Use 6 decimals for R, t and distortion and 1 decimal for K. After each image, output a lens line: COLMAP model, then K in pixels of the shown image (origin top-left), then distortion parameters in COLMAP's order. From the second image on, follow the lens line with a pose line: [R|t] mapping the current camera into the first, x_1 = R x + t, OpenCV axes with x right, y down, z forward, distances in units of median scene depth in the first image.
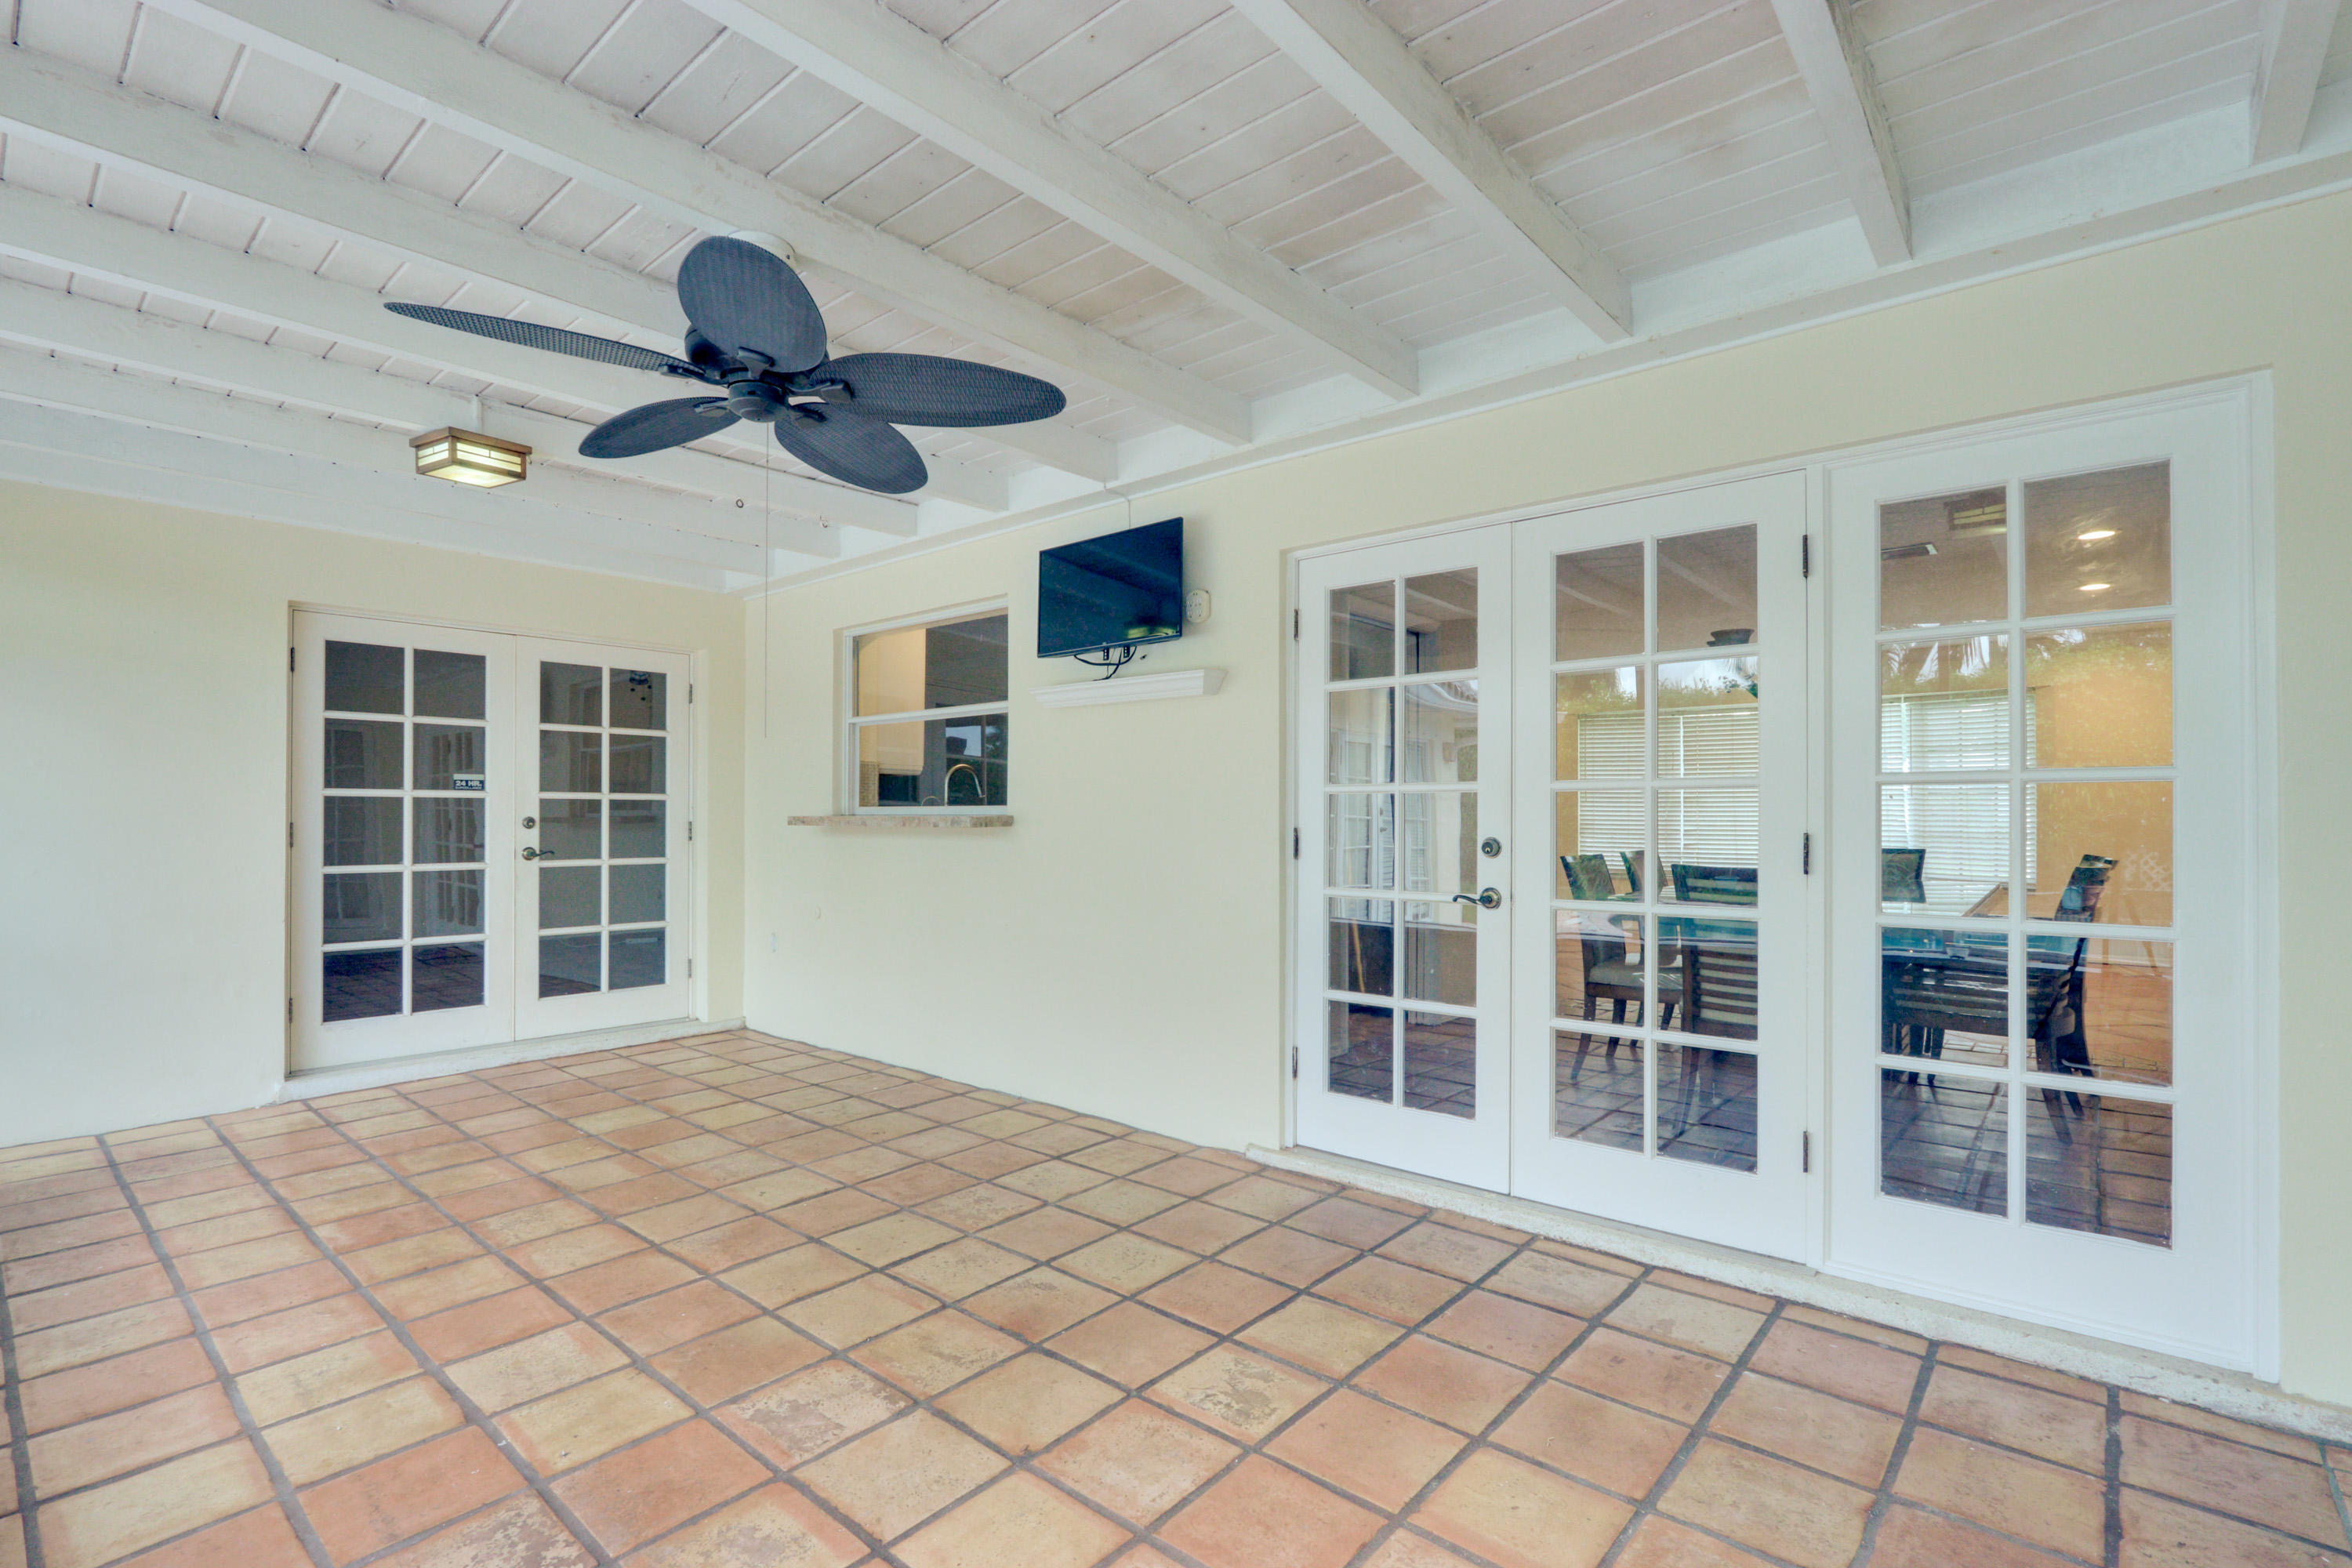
lens RADIAL K [[1079.4, 0, 1176.6], [0, 1079.4, 809.3], [0, 0, 1]] dist [-0.018163, -0.000346]
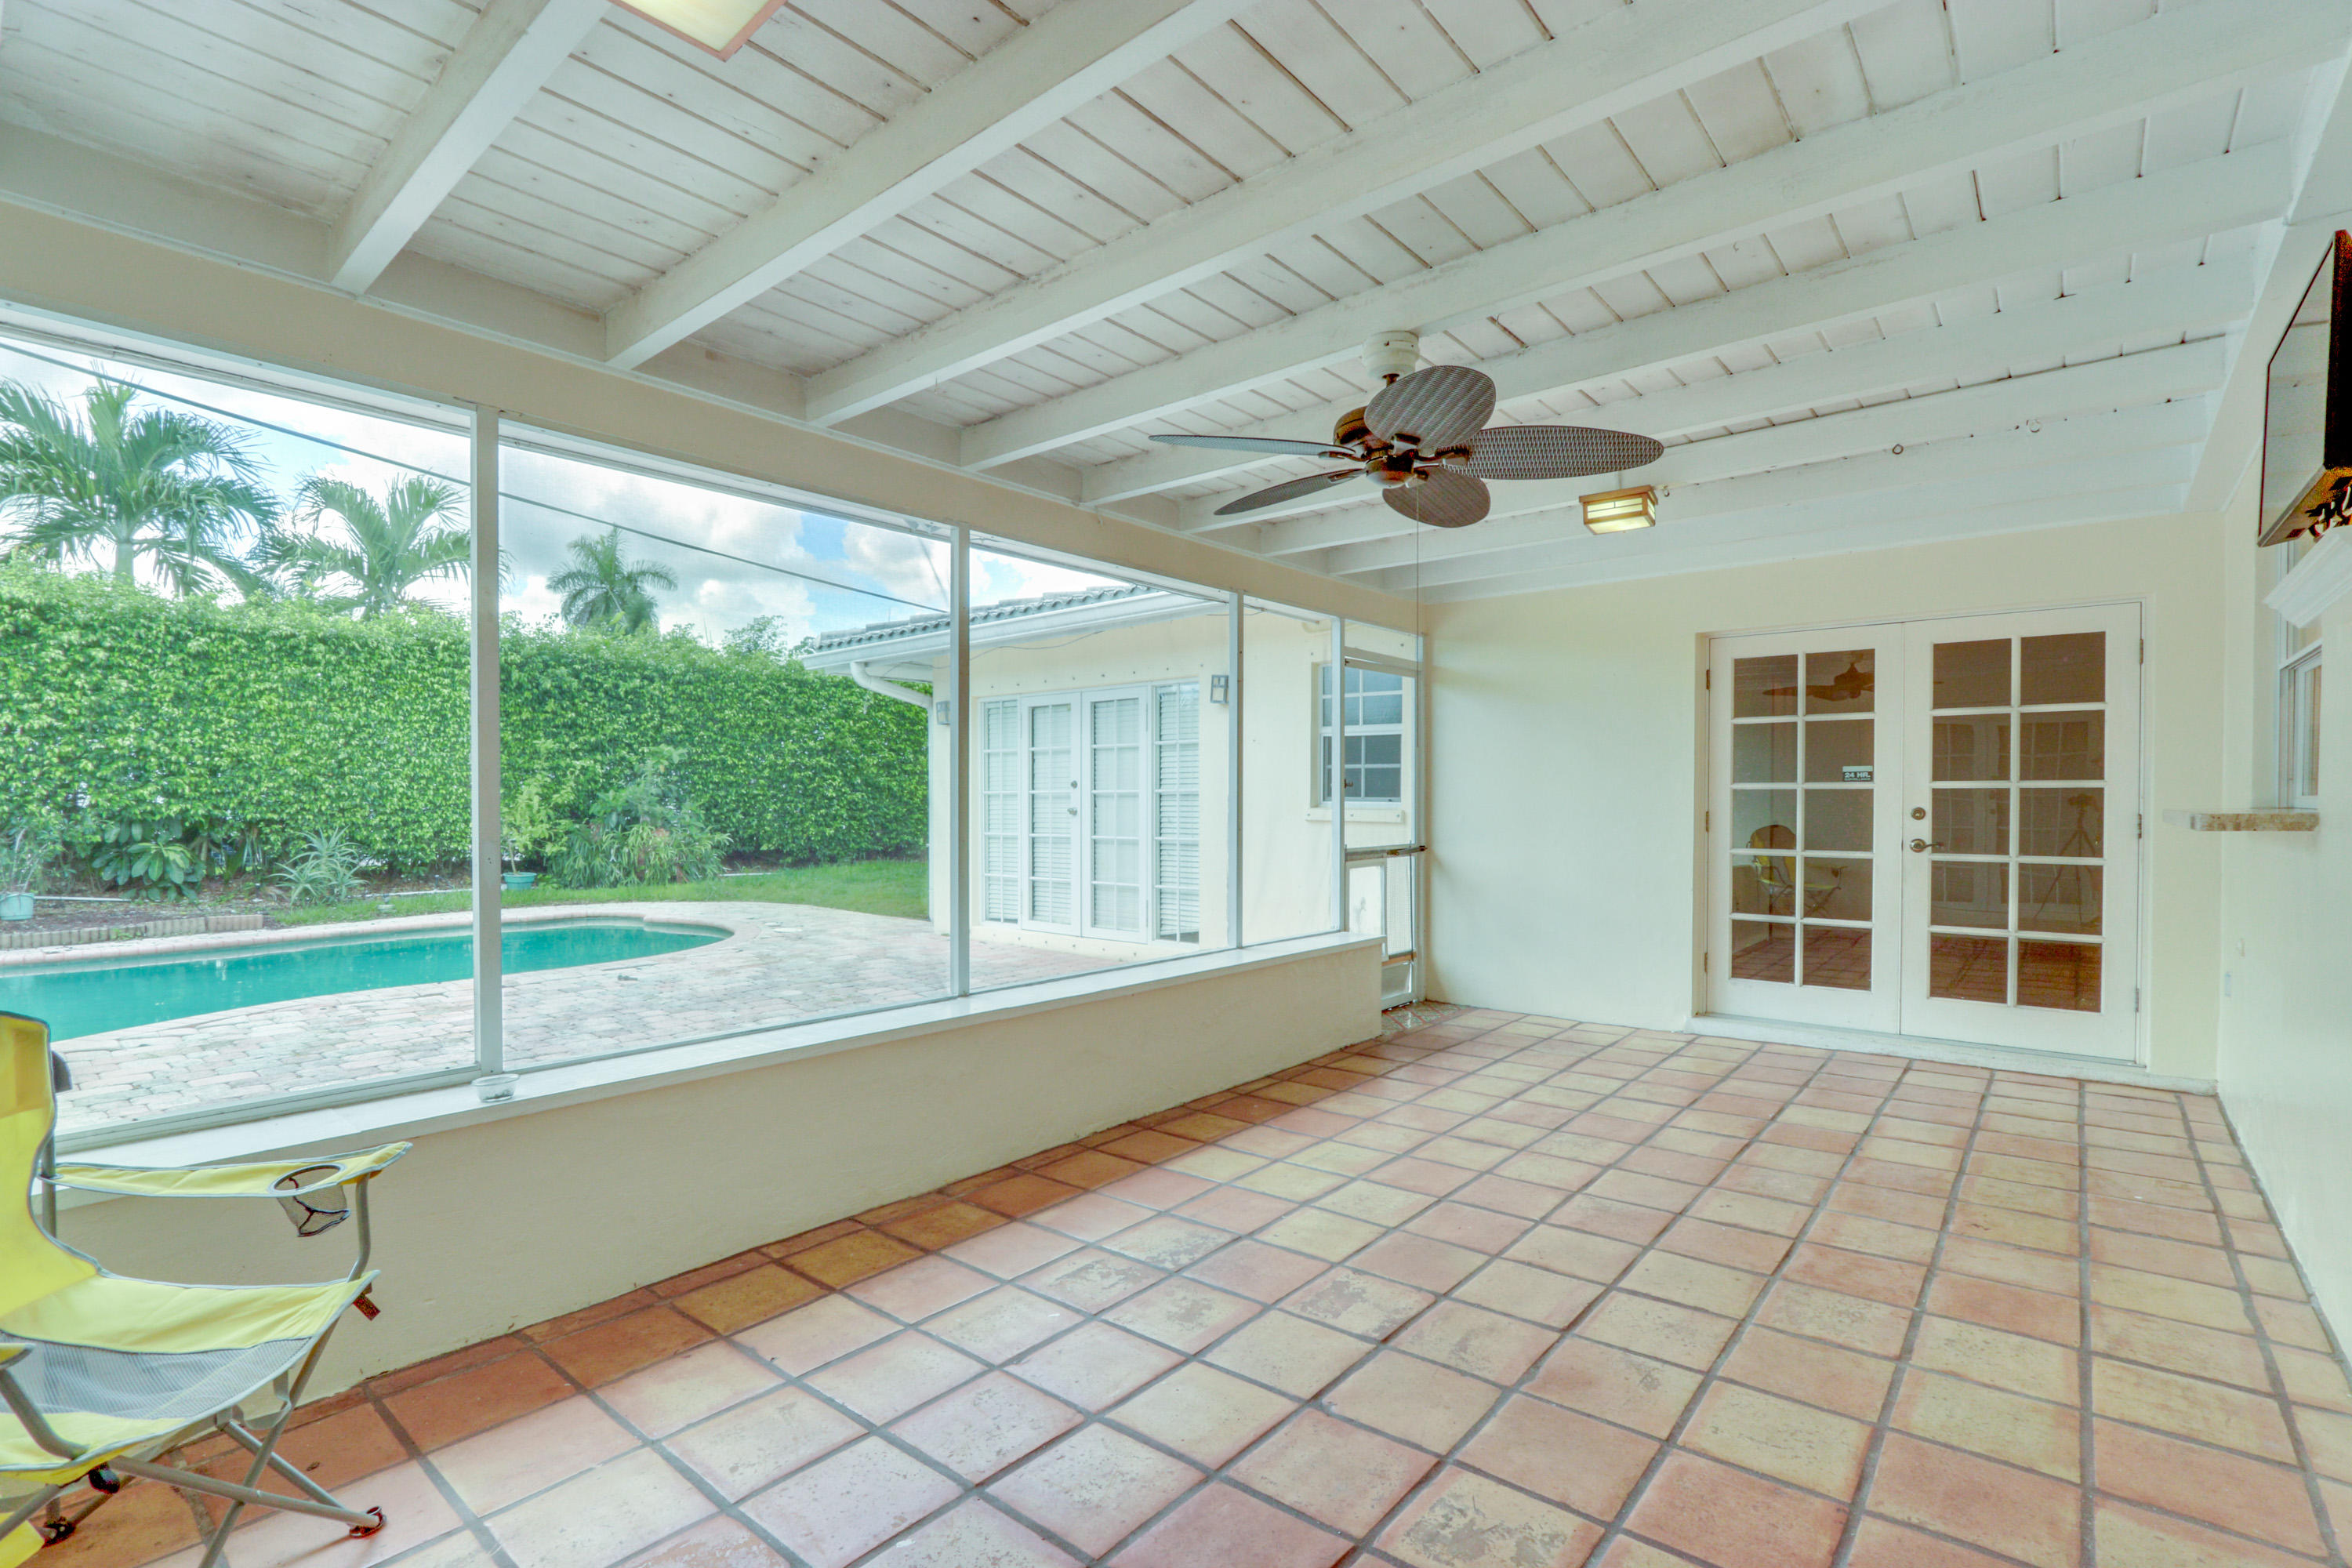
lens RADIAL K [[1079.4, 0, 1176.6], [0, 1079.4, 809.3], [0, 0, 1]] dist [-0.018163, -0.000346]
pose [[0.006401, 0.009049, -0.999939, 0.487991], [0.007839, 0.999928, 0.009099, -0.007400], [0.999949, -0.007897, 0.006330, 0.439415]]
